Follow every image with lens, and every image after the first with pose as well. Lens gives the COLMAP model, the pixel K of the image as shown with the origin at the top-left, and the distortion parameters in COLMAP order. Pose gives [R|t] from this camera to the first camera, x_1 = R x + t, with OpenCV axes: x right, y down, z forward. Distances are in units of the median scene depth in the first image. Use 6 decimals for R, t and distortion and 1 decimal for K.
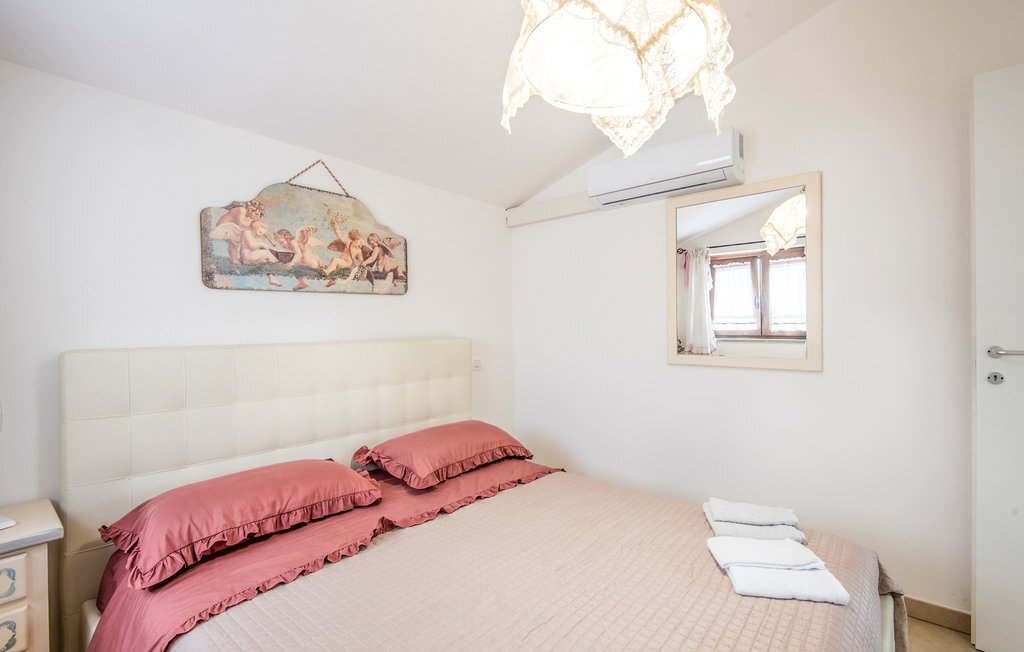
lens RADIAL K [[459.7, 0, 504.3], [0, 459.7, 328.7], [0, 0, 1]] dist [-0.000344, -0.000634]
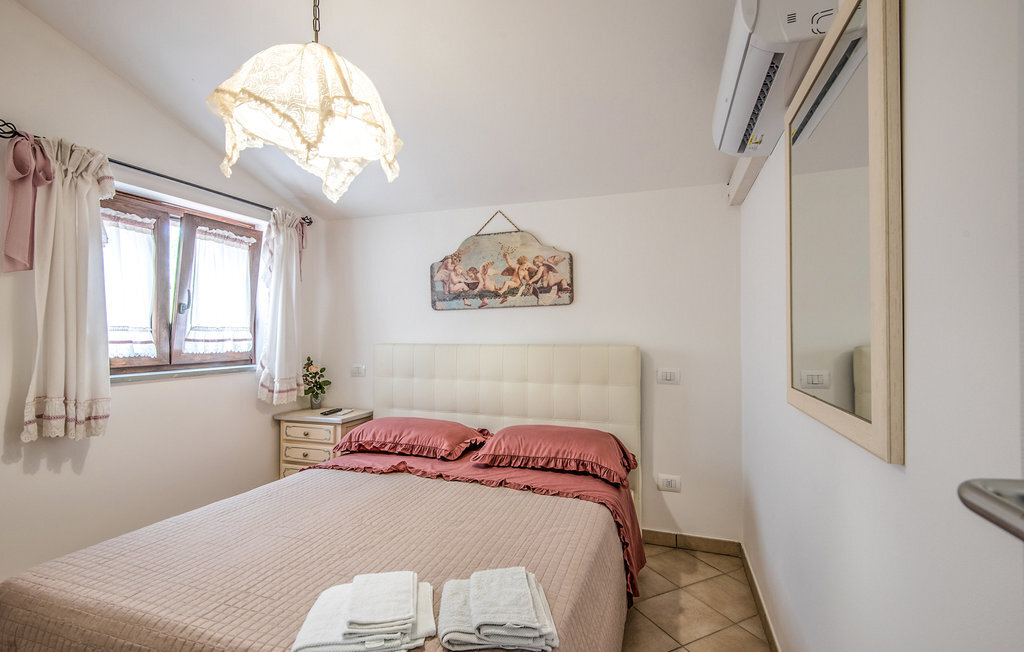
lens RADIAL K [[459.7, 0, 504.3], [0, 459.7, 328.7], [0, 0, 1]] dist [-0.000344, -0.000634]
pose [[0.351854, 0.009520, -0.936006, 0.855616], [-0.000810, 0.999951, 0.009866, -0.029212], [0.936054, -0.002713, 0.351845, 0.517561]]
